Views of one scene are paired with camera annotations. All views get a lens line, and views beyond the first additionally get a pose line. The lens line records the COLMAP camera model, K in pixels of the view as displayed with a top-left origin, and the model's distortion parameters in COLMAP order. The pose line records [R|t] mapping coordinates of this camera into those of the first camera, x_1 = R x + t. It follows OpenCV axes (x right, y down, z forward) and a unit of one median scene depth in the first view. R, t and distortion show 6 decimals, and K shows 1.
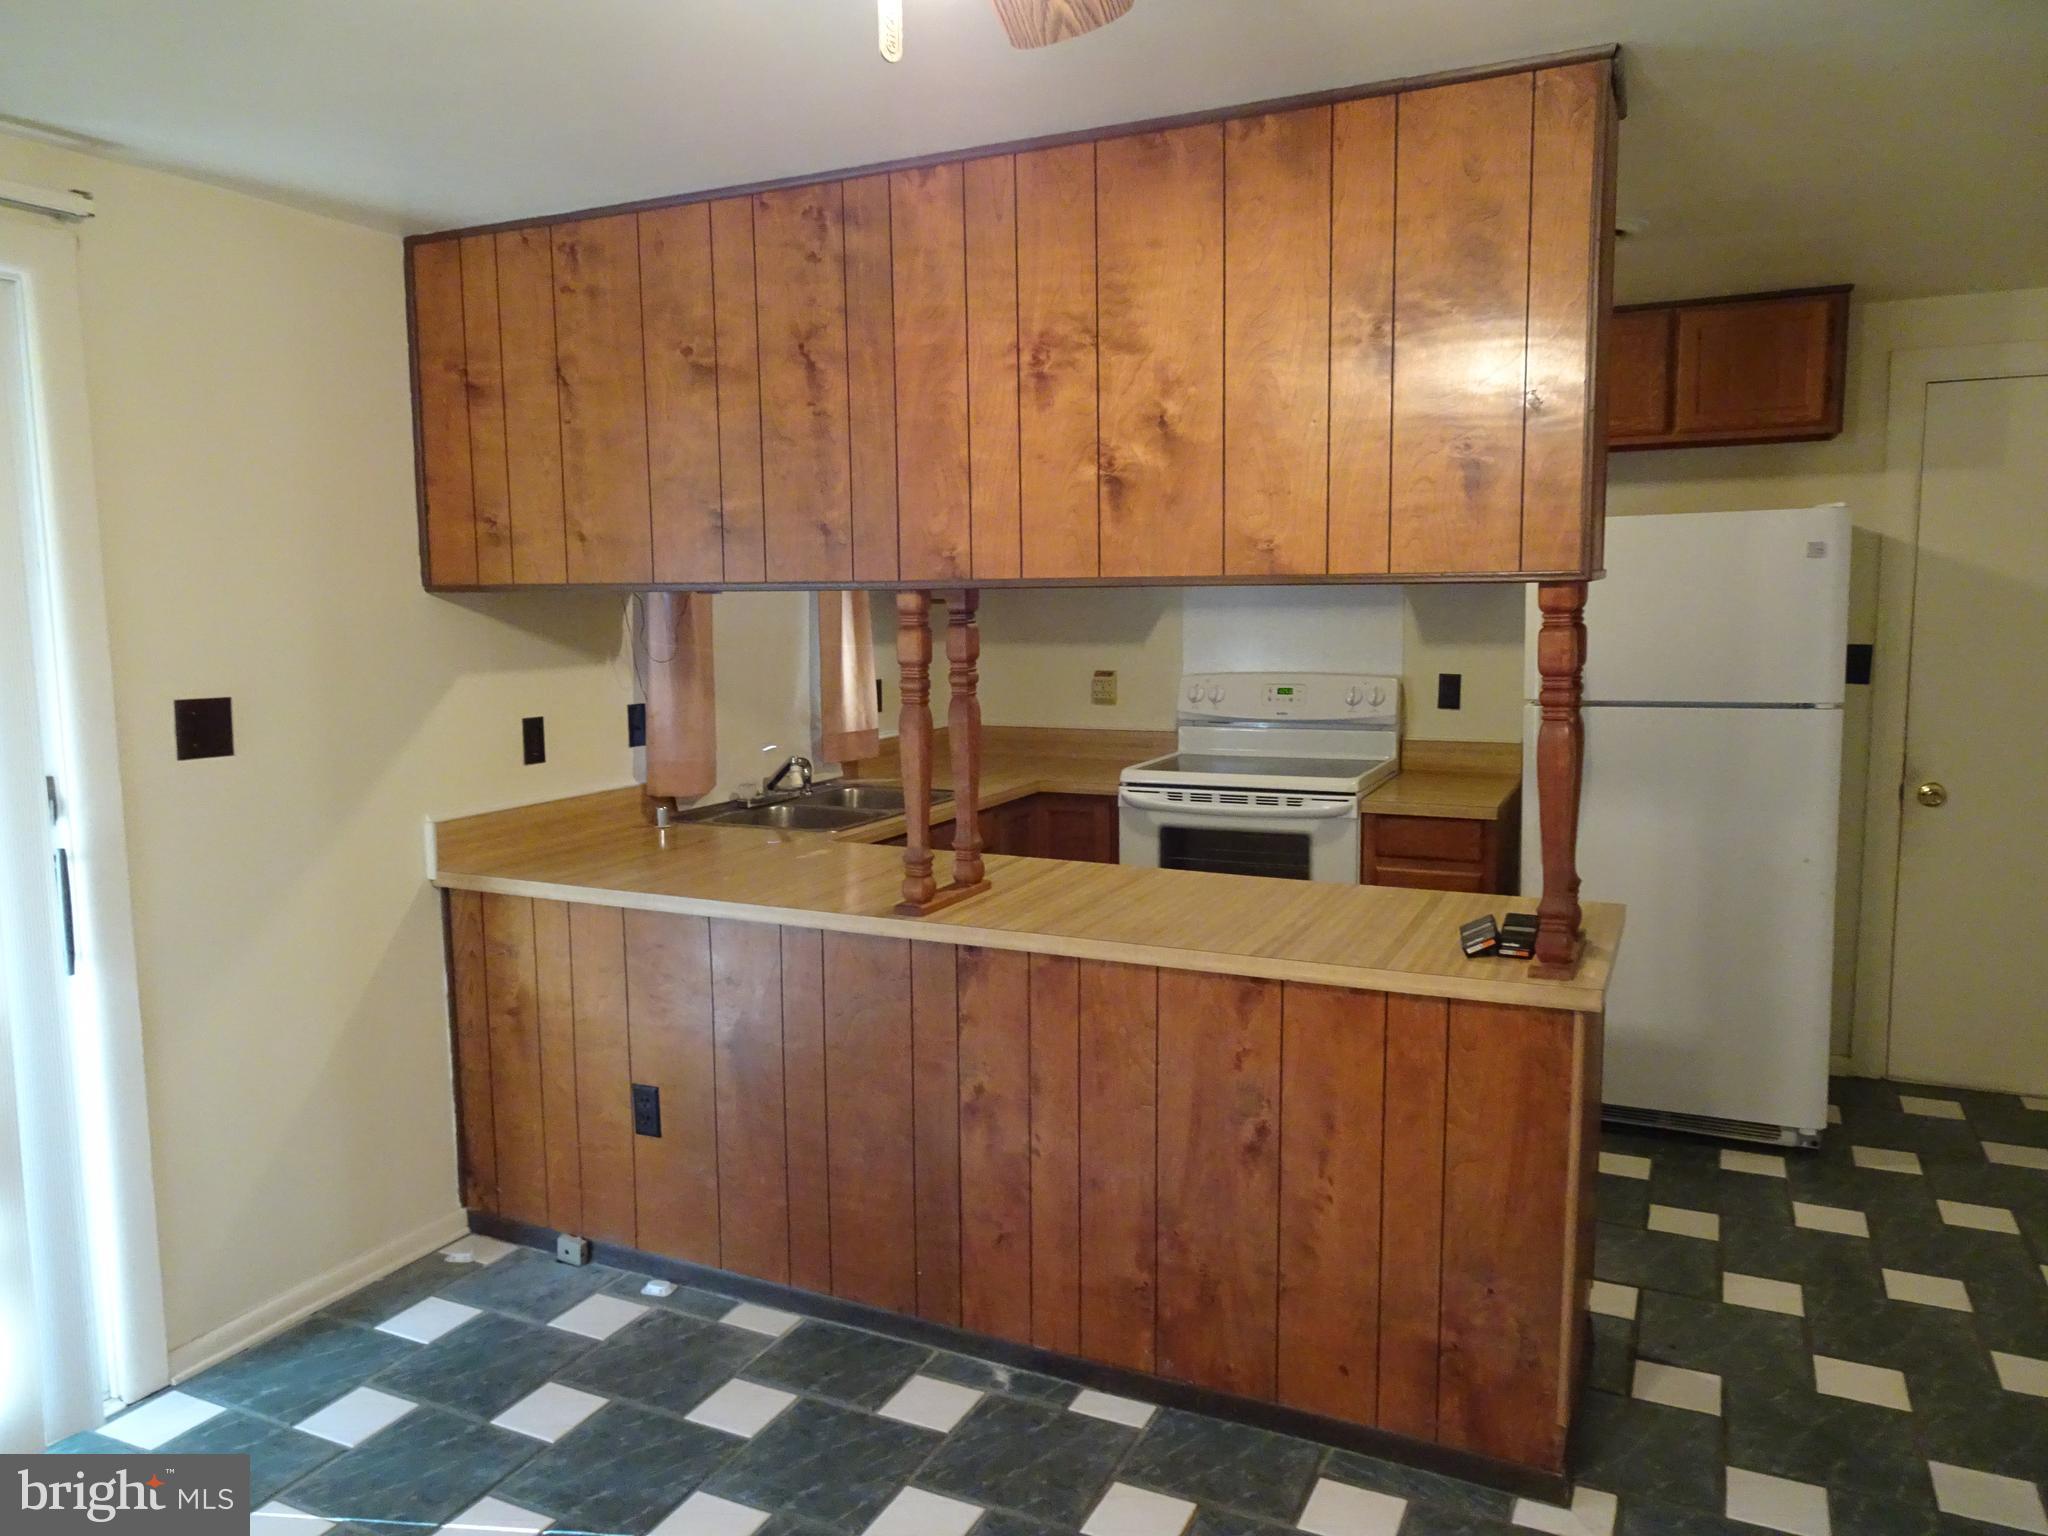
lens RADIAL K [[1463.8, 0, 1024.0], [0, 1463.8, 768.0], [0, 0, 1]] dist [0.005511, 0.002477]
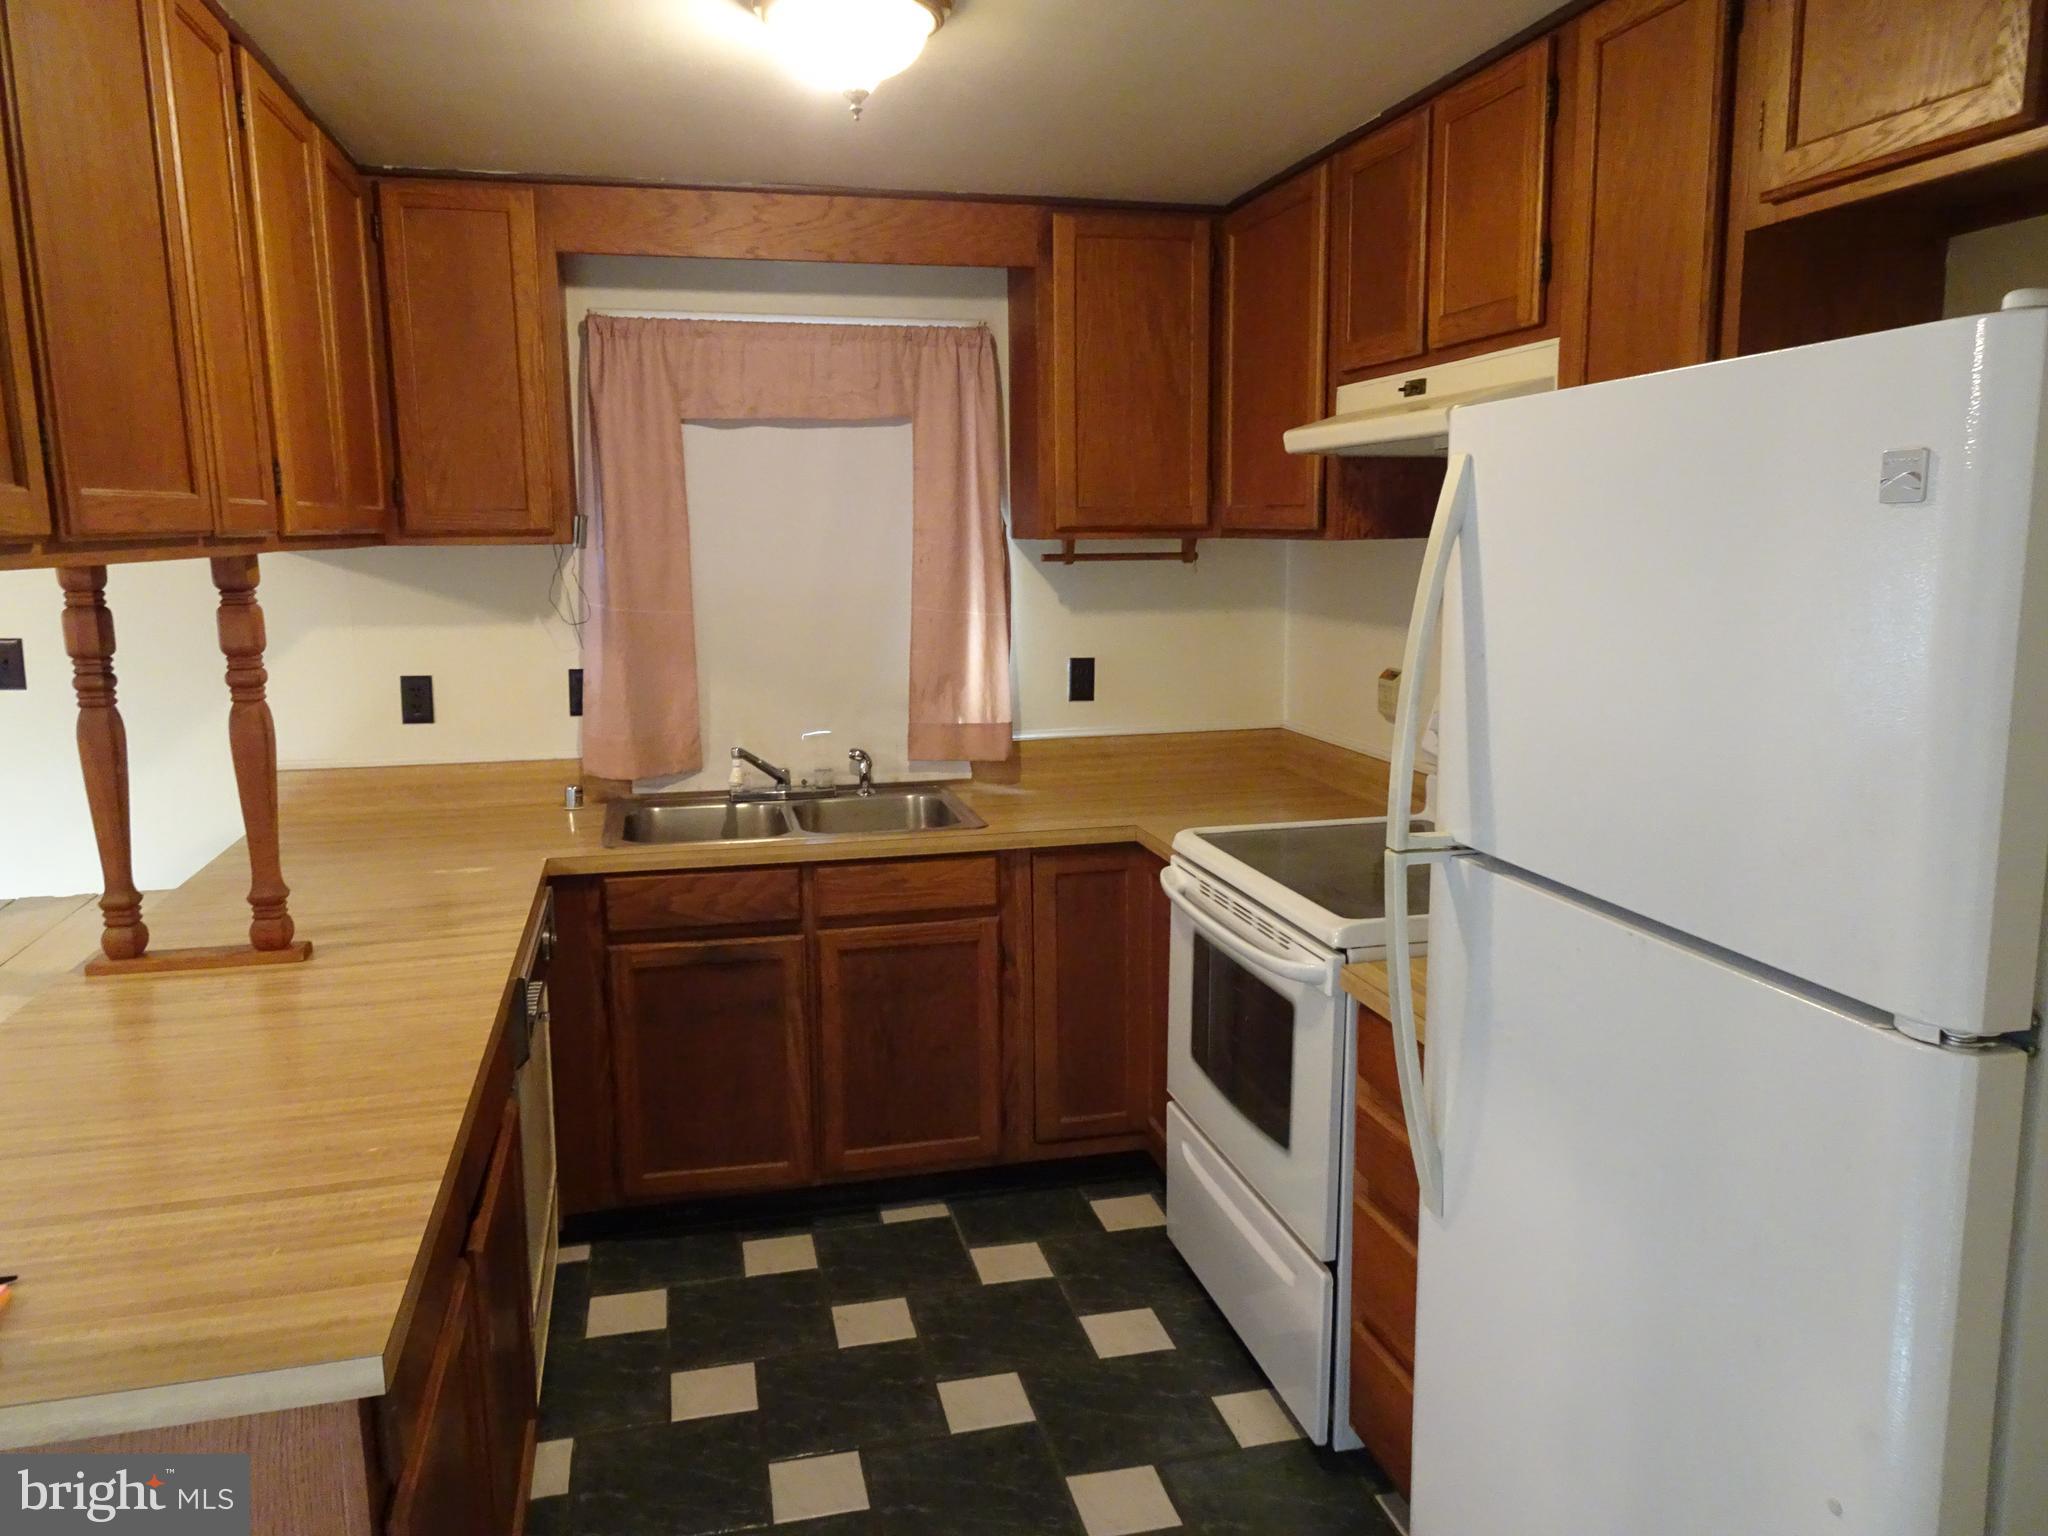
lens RADIAL K [[1463.8, 0, 1024.0], [0, 1463.8, 768.0], [0, 0, 1]] dist [0.005511, 0.002477]
pose [[0.632342, 0.135065, -0.762824, 0.599697], [-0.093282, 0.990795, 0.098103, -0.096855], [0.769053, 0.009124, 0.639120, 0.637017]]
